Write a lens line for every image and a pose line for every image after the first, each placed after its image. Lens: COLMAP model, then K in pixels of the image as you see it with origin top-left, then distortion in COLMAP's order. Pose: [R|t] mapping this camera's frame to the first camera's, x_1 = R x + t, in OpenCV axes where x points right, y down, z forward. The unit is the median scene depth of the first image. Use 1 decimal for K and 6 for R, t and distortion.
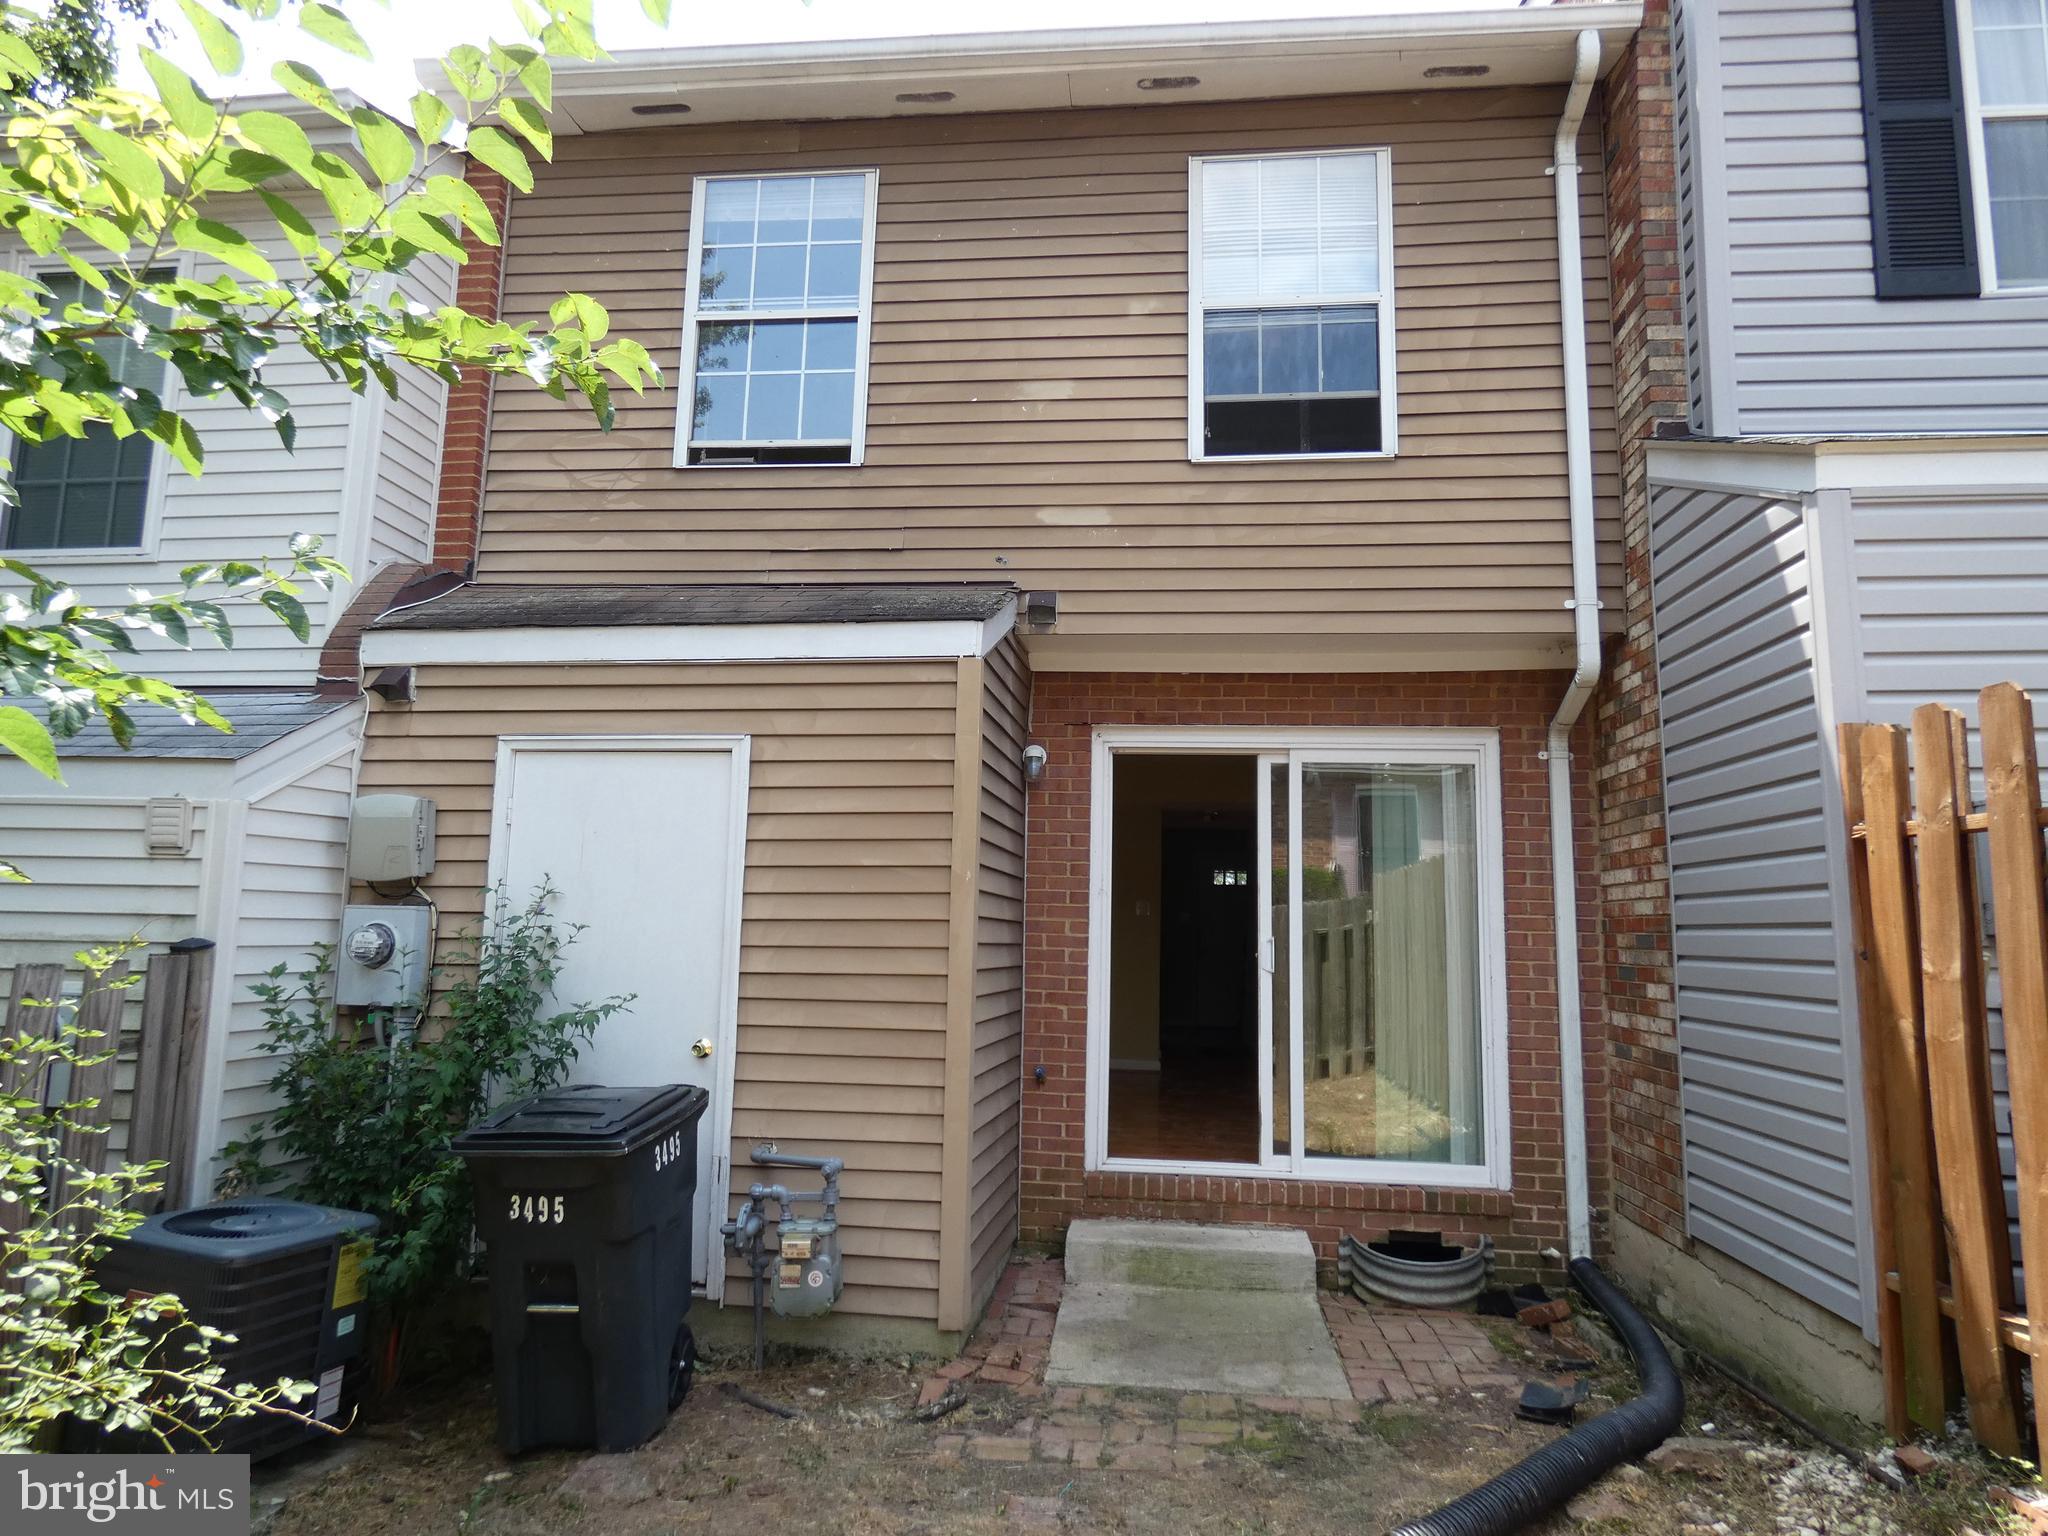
lens RADIAL K [[1229.2, 0, 1024.0], [0, 1229.2, 768.0], [0, 0, 1]] dist [0.007210, -0.005075]
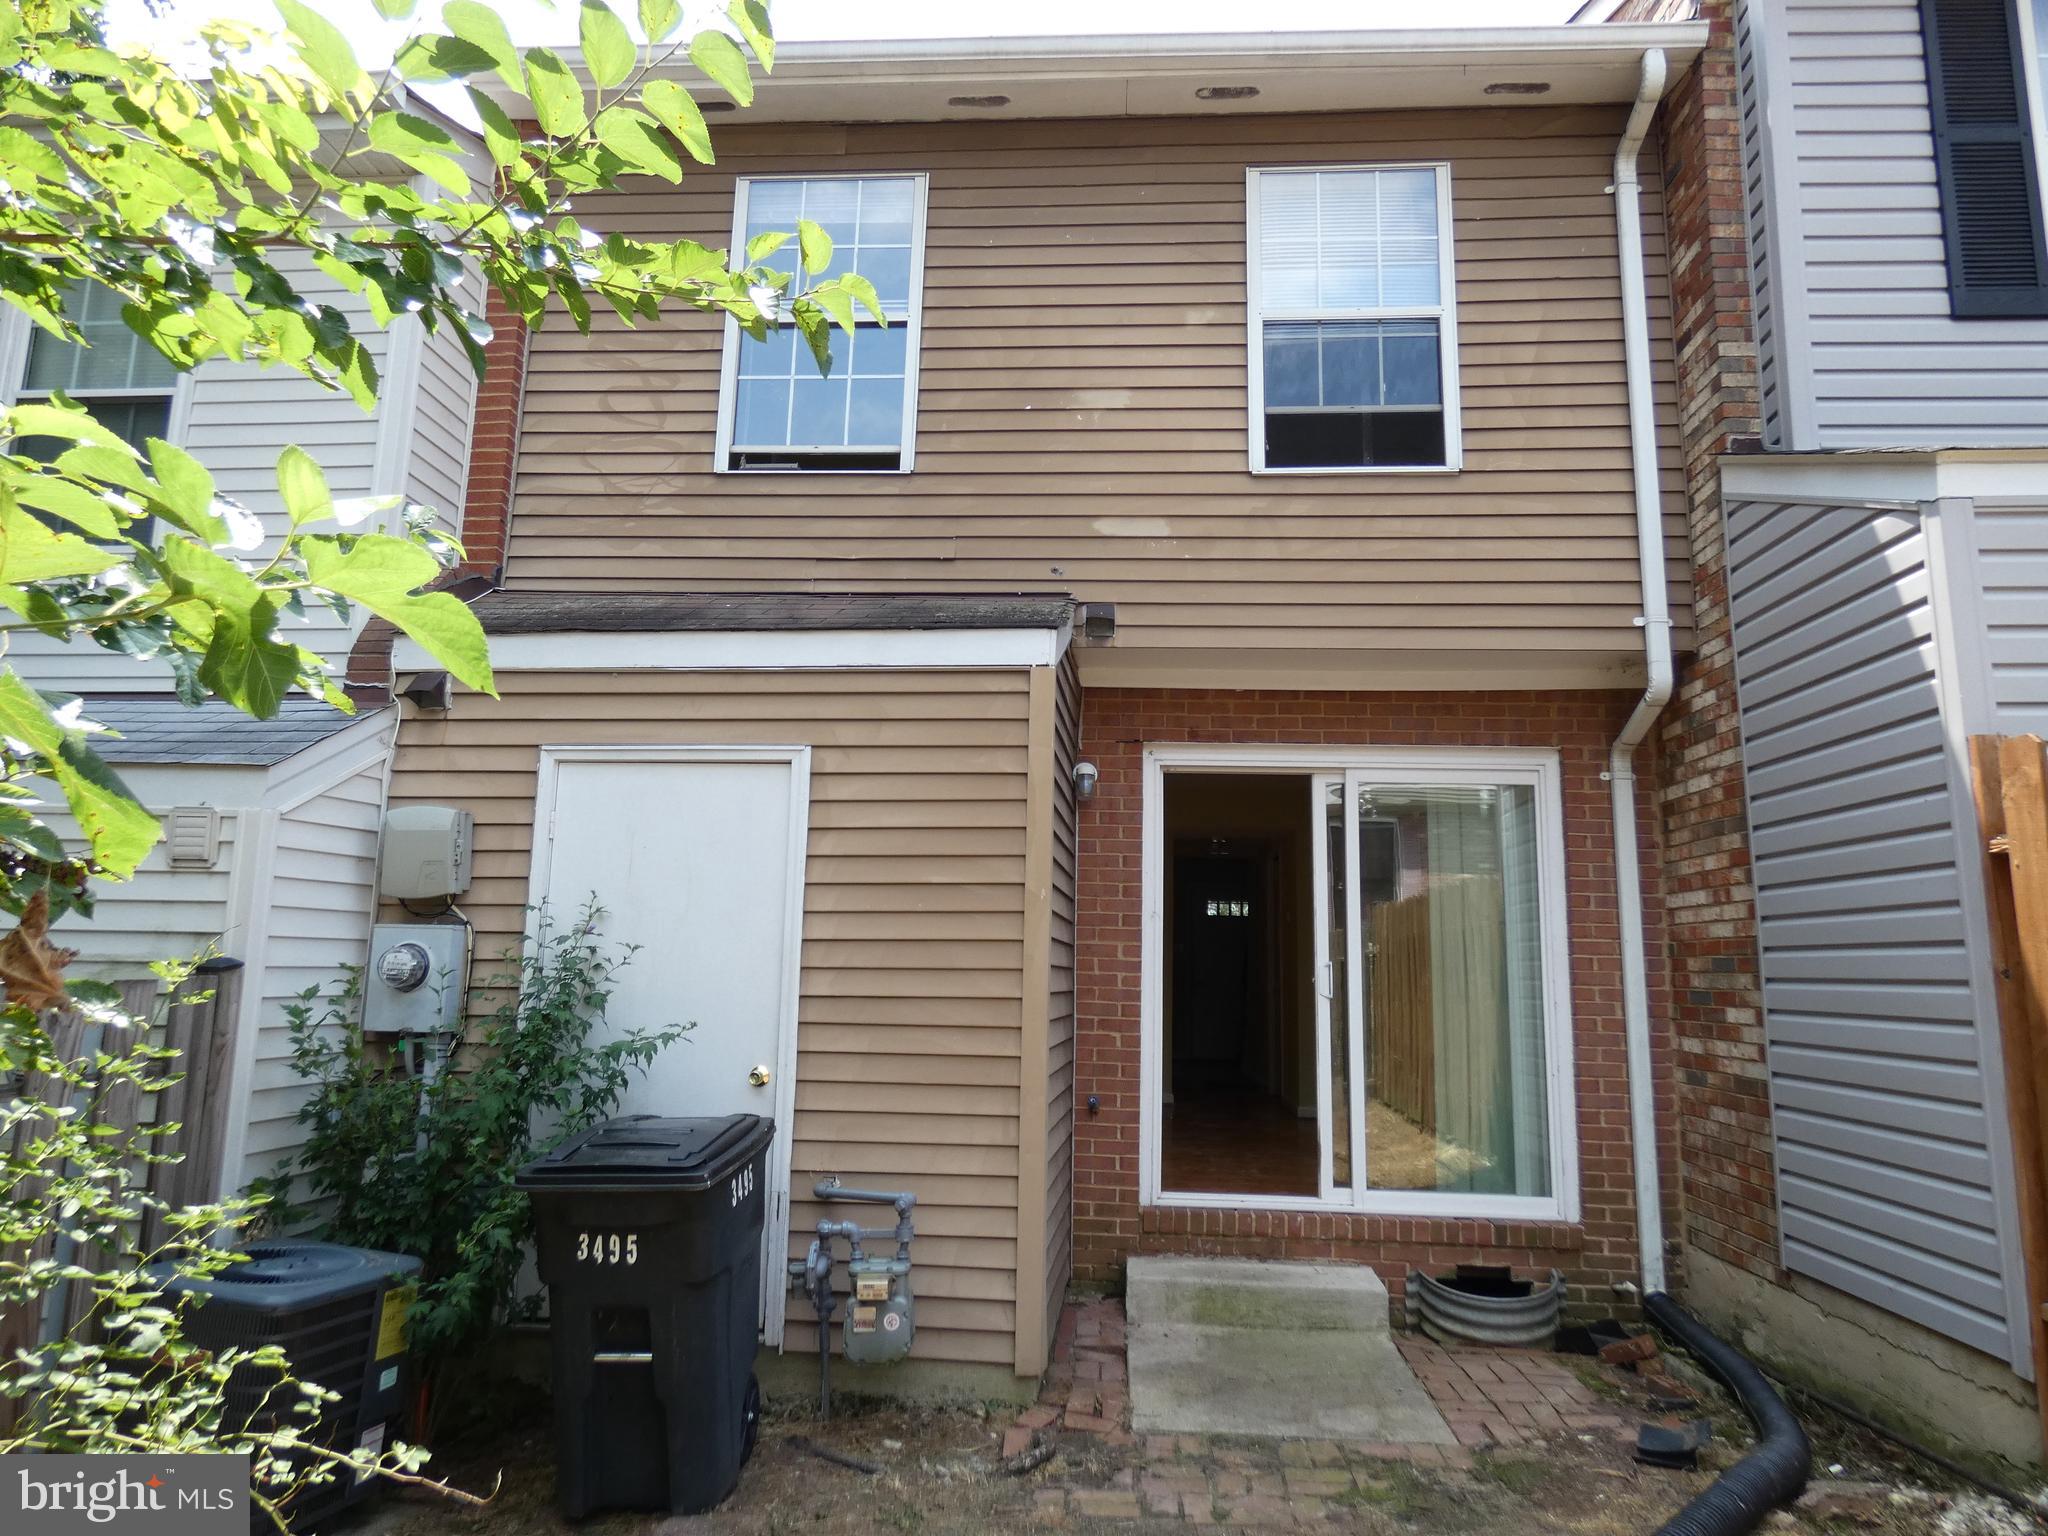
lens RADIAL K [[1230.7, 0, 1027.2], [0, 1230.7, 768.1], [0, 0, 1]] dist [0.006969, -0.004587]
pose [[0.999268, 0.006689, 0.037673, -0.083892], [-0.005645, 0.999599, -0.027744, 0.014612], [-0.037844, 0.027511, 0.998905, 0.036336]]
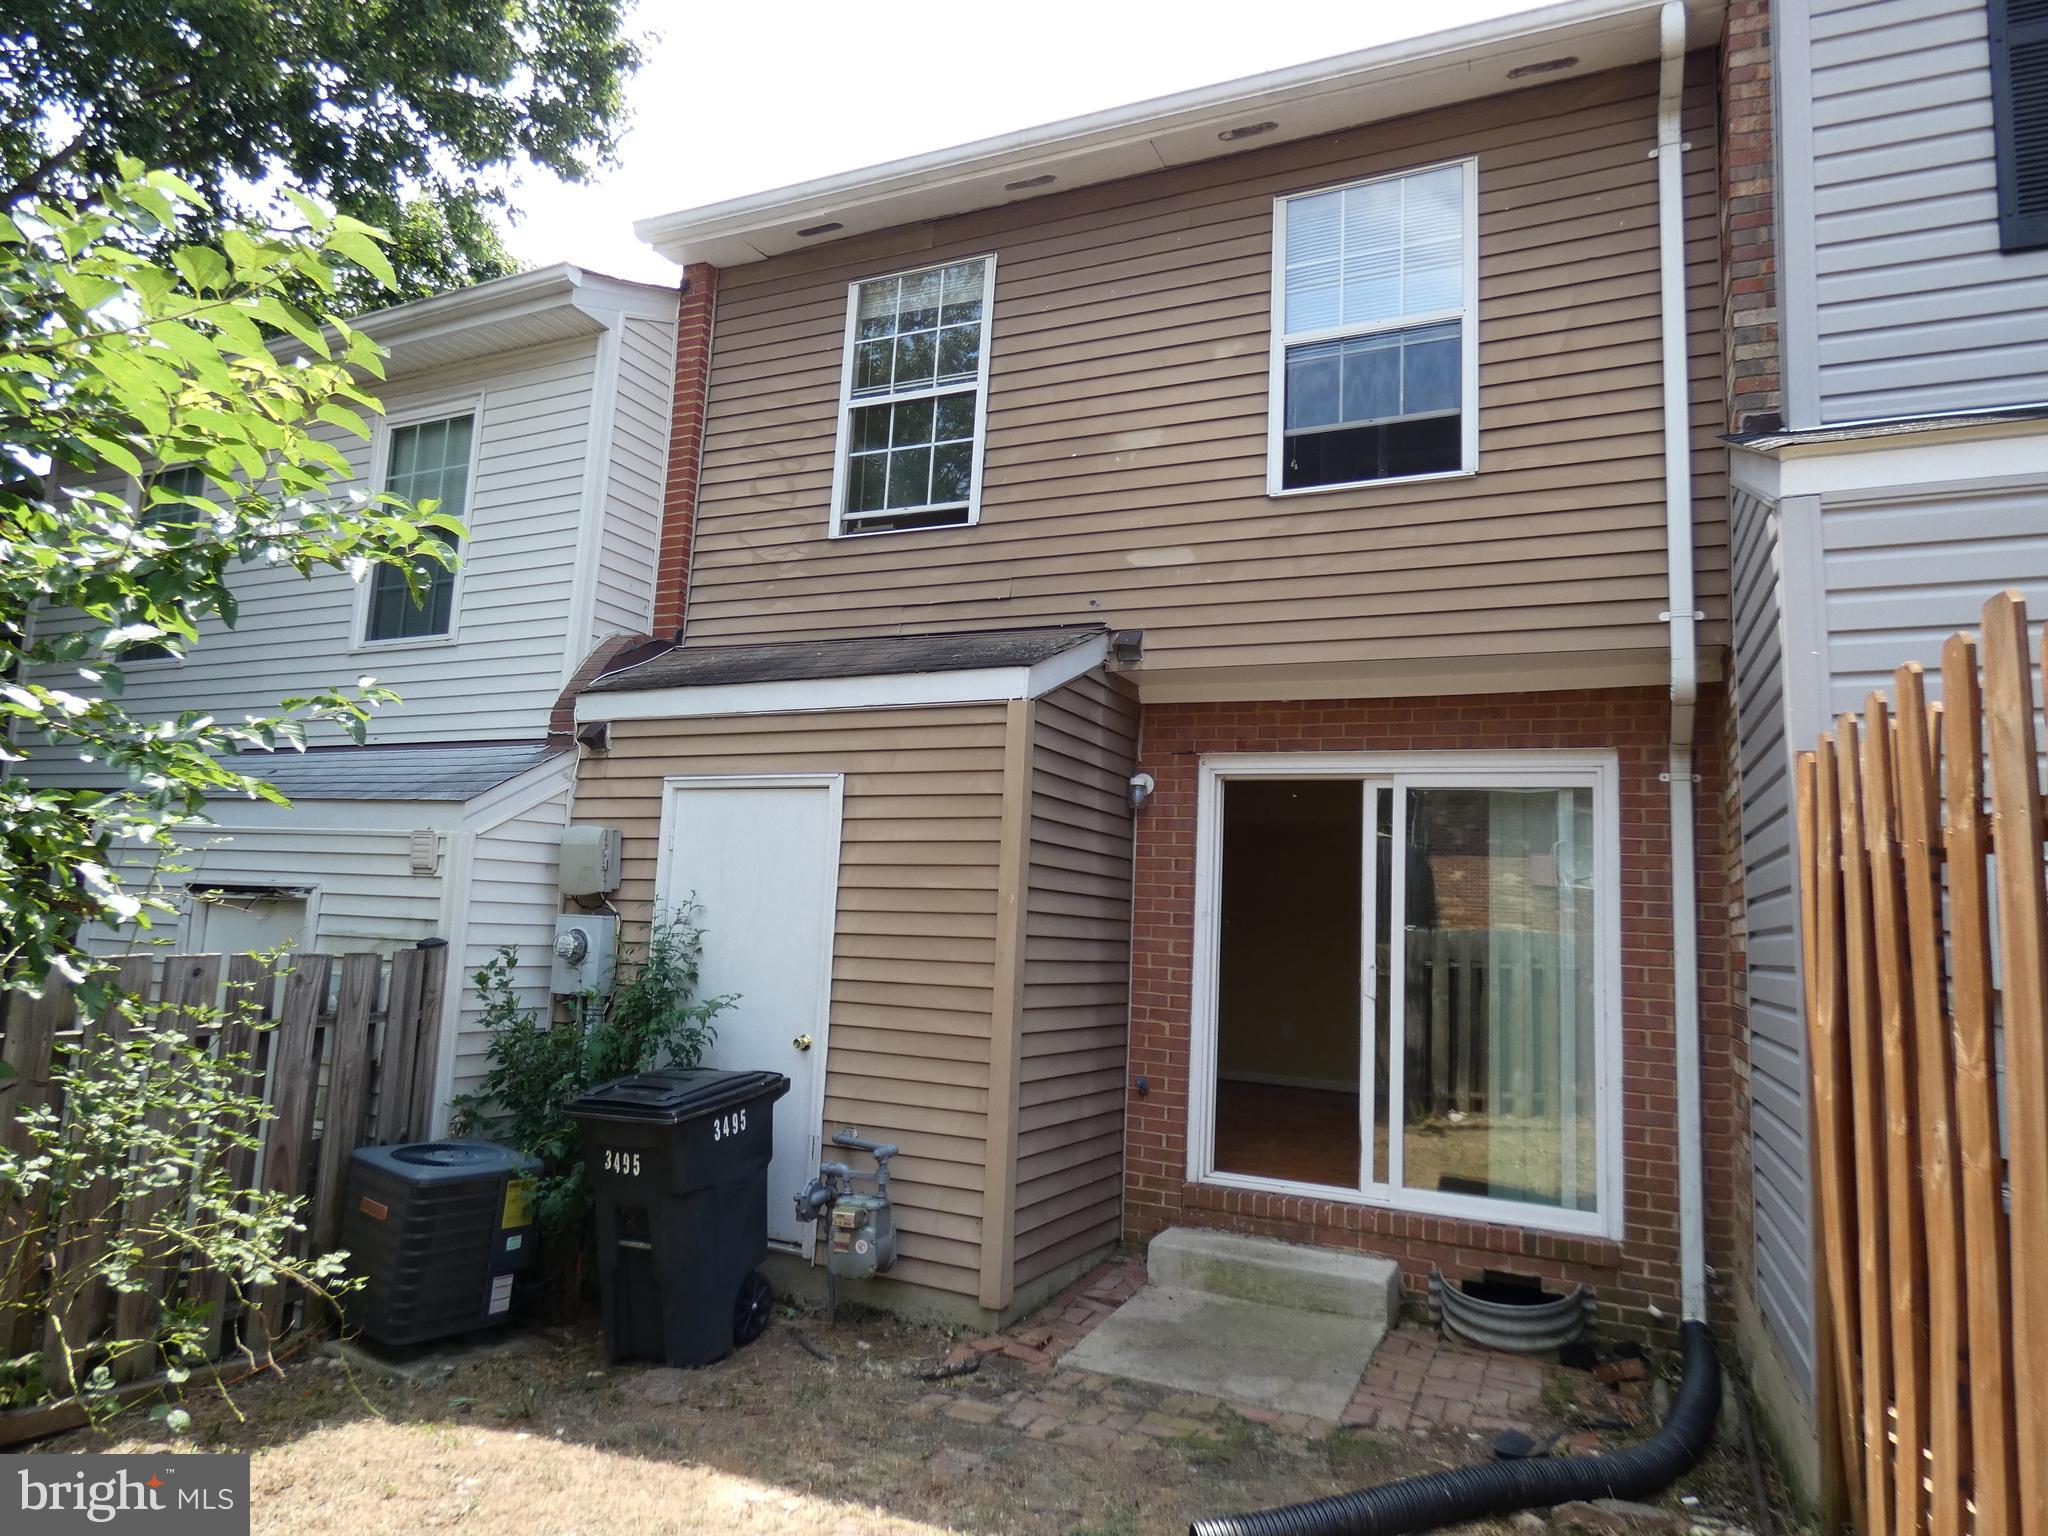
lens RADIAL K [[1229.2, 0, 1024.0], [0, 1229.2, 768.0], [0, 0, 1]] dist [0.007210, -0.005075]
pose [[0.948718, -0.017670, -0.315631, 0.279362], [0.015175, 0.999831, -0.010360, -0.016059], [0.315761, 0.005039, 0.948825, -0.040021]]
